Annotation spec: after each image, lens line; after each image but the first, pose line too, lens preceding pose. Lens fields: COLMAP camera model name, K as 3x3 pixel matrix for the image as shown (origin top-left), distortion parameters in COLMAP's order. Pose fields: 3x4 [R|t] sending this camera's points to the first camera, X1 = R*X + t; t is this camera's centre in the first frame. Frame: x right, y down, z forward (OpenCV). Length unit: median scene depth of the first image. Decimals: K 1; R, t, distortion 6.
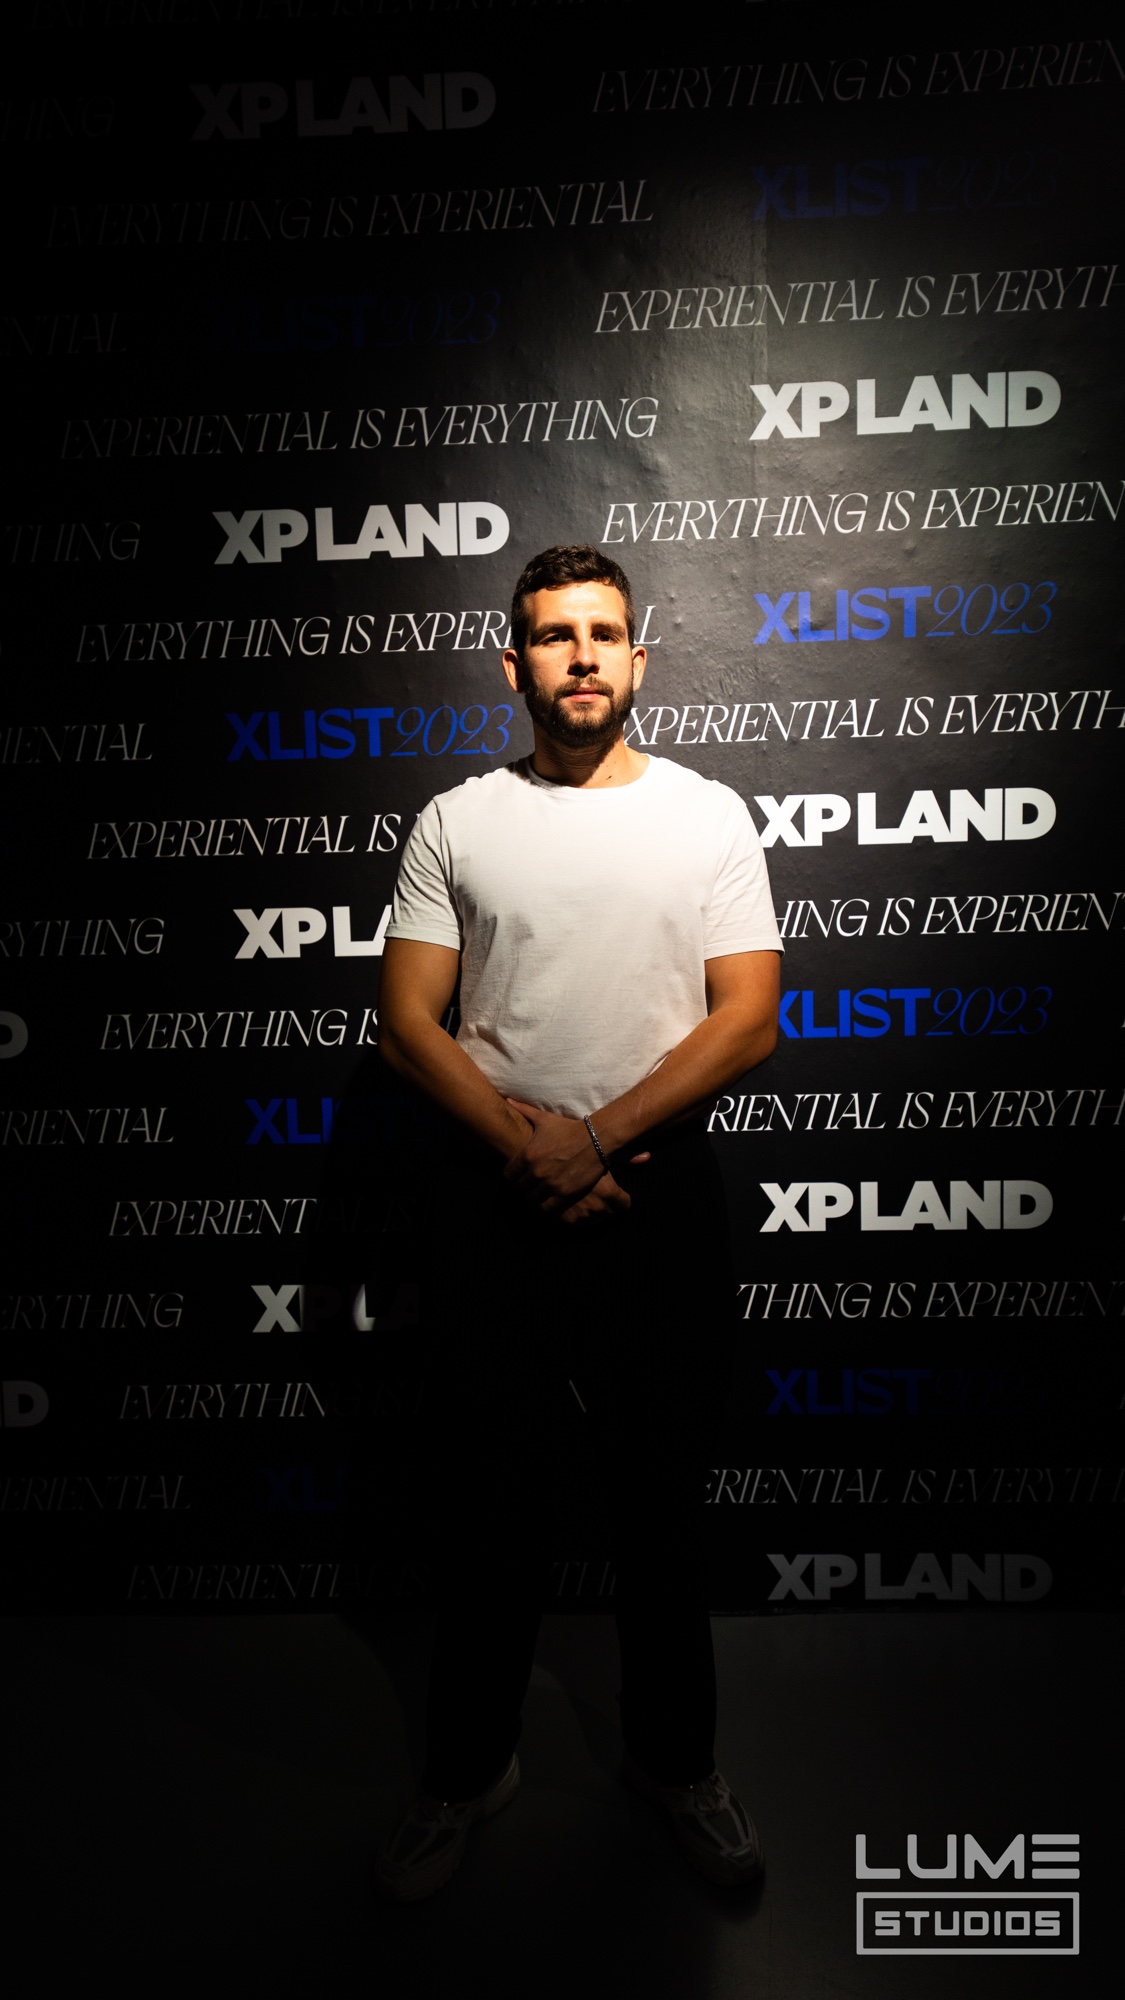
lens RADIAL K [[1335.4, 0, 549.5], [0, 1335.4, 1020.6], [0, 0, 1]] dist [0.026228, -0.000529]
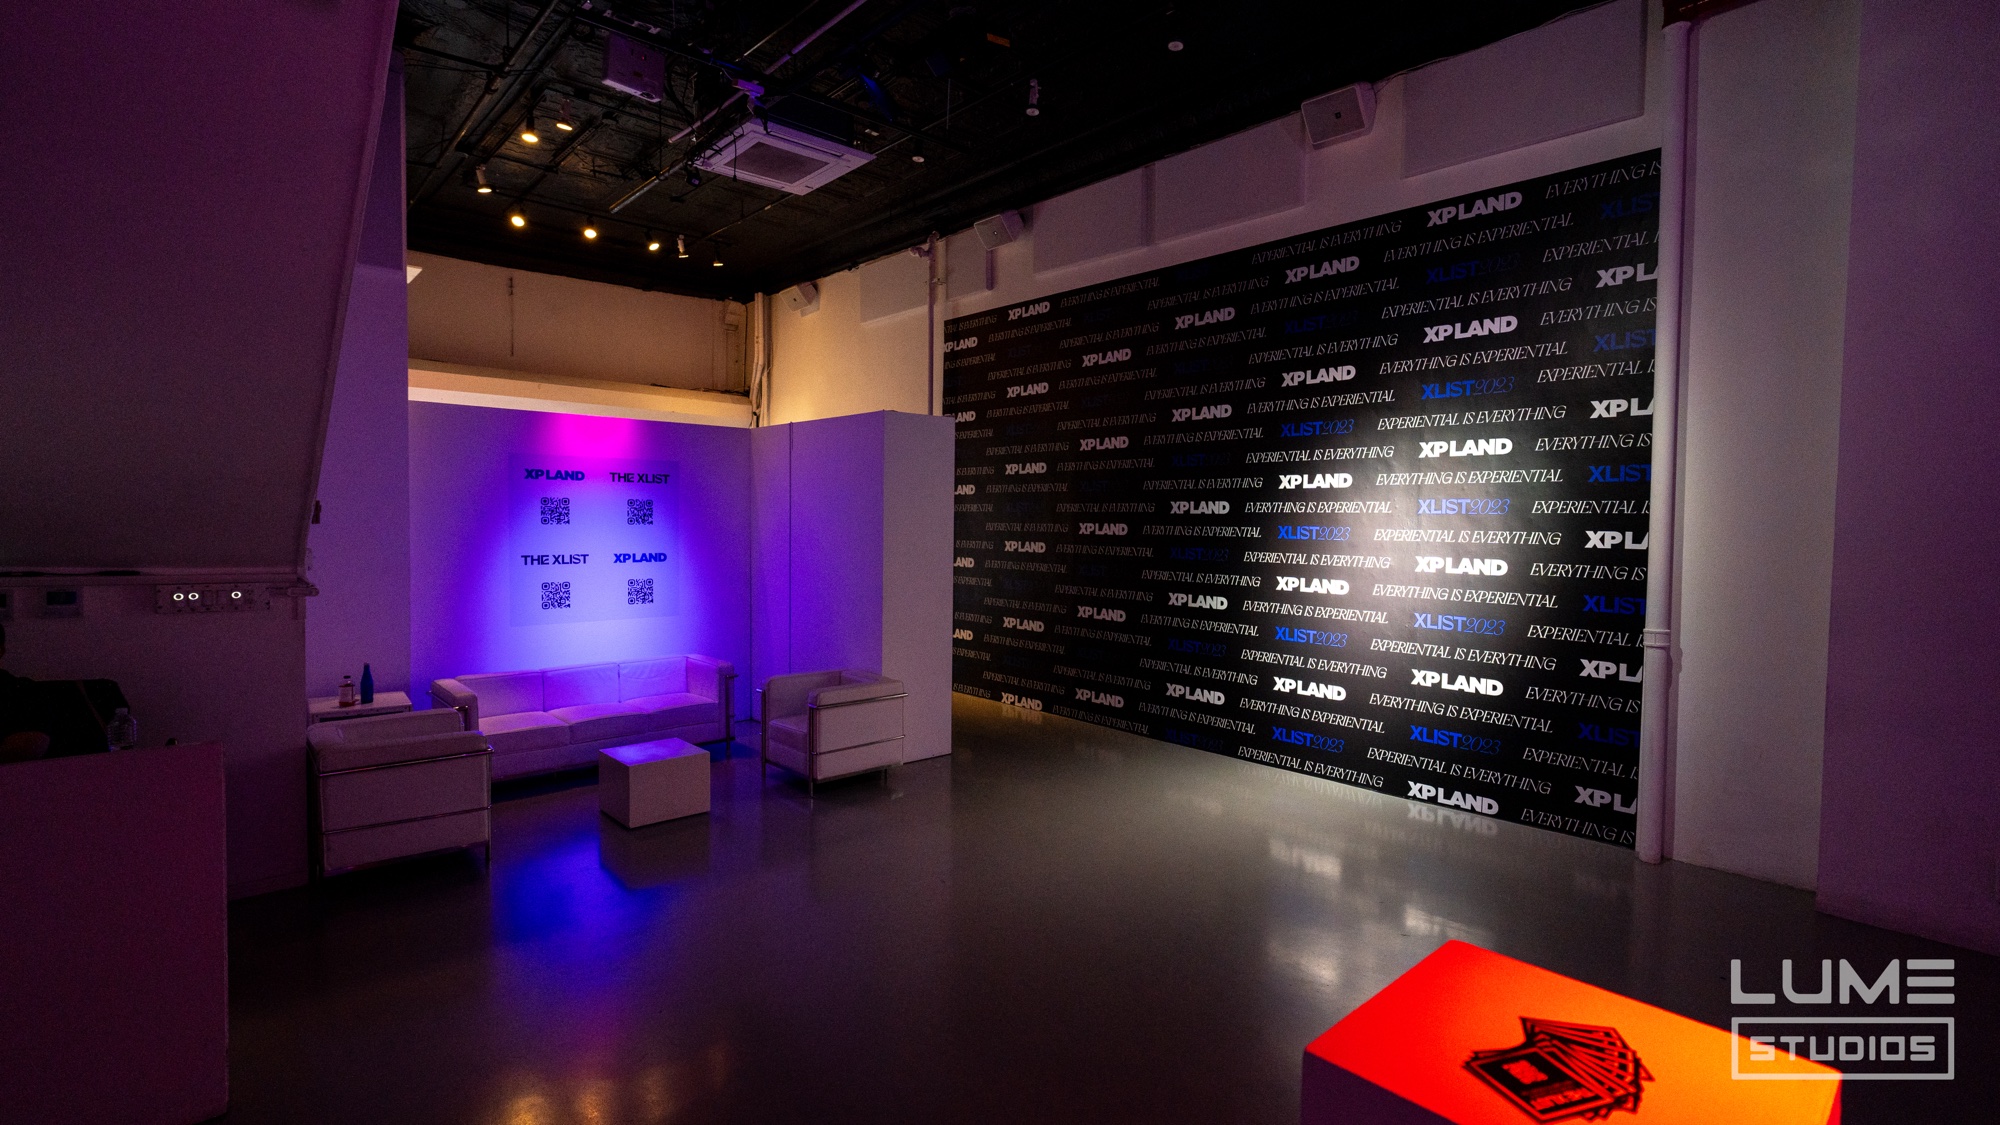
lens RADIAL K [[909.8, 0, 998.2], [0, 909.8, 558.5], [0, 0, 1]] dist [-0.004267, 0.002980]
pose [[0.705981, 0.065573, -0.705189, 1.056403], [-0.097641, 0.995208, -0.005209, -0.044885], [0.701468, 0.072532, 0.709000, -1.437323]]
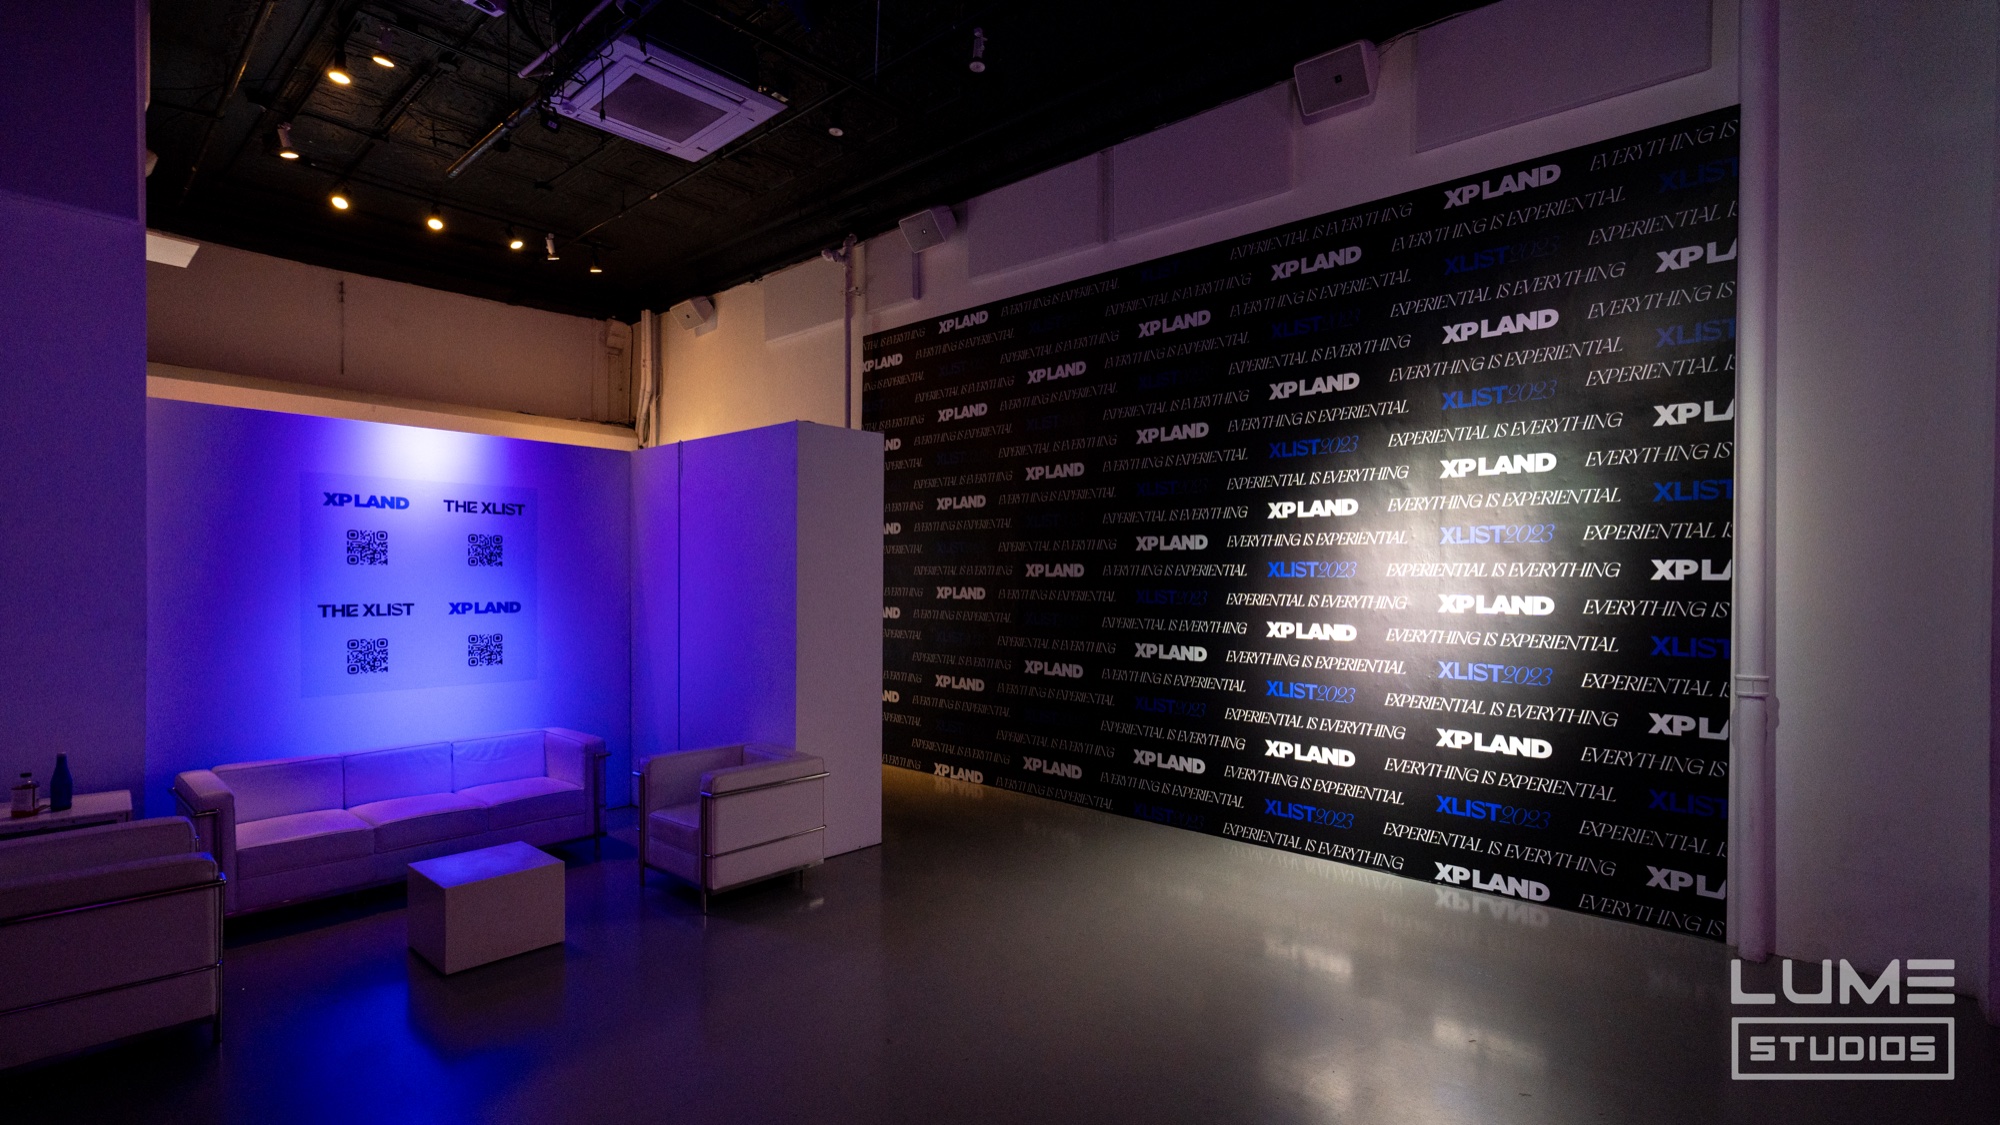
lens RADIAL K [[909.8, 0, 998.8], [0, 909.8, 589.9], [0, 0, 1]] dist [-0.004267, 0.002980]
pose [[0.776396, 0.039770, -0.628989, 0.660932], [-0.086795, 0.995245, -0.044208, -0.006131], [0.624240, 0.088916, 0.776156, -1.156901]]
